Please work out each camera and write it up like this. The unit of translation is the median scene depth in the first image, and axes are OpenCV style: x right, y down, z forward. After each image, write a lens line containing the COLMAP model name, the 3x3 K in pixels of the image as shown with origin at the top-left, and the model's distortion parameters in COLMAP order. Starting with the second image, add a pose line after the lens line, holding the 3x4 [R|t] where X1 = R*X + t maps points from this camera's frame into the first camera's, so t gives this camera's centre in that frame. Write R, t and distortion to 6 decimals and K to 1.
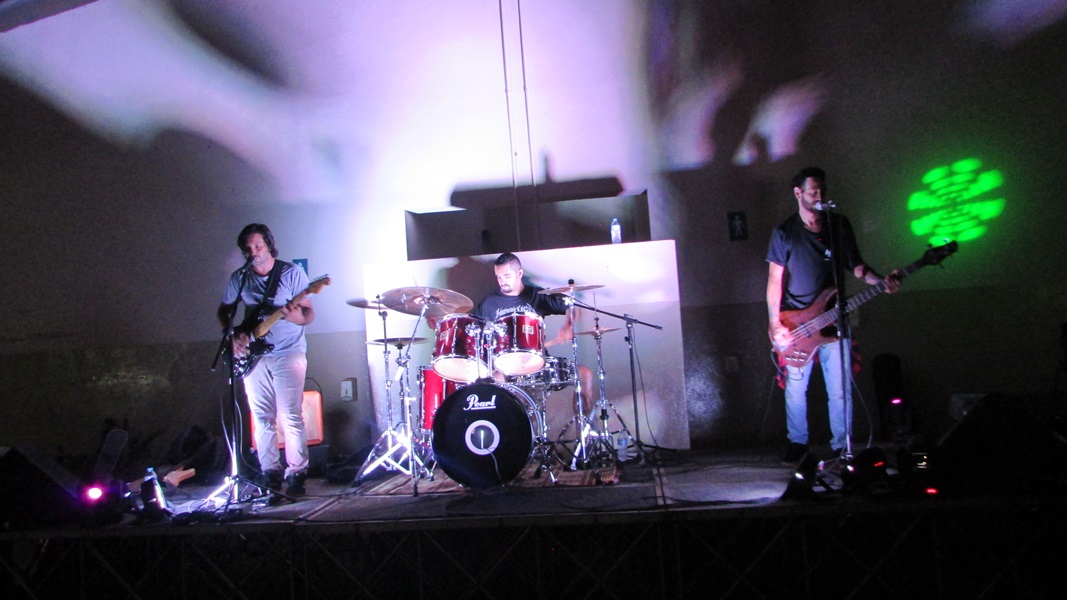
lens RADIAL K [[759.2, 0, 533.5], [0, 759.2, 300.0], [0, 0, 1]] dist [-0.010295, -0.005419]
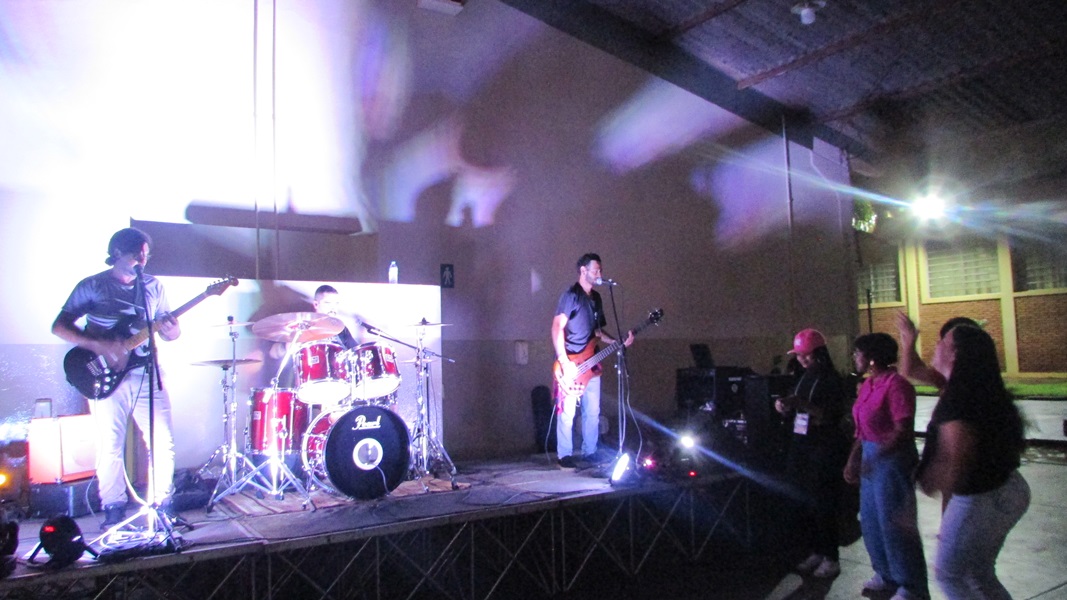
lens RADIAL K [[759.2, 0, 533.5], [0, 759.2, 300.0], [0, 0, 1]] dist [-0.010295, -0.005419]
pose [[0.767934, 0.094687, 0.633492, -0.595870], [-0.072056, 0.995506, -0.061449, 0.006476], [-0.636464, 0.001542, 0.771305, -0.016917]]
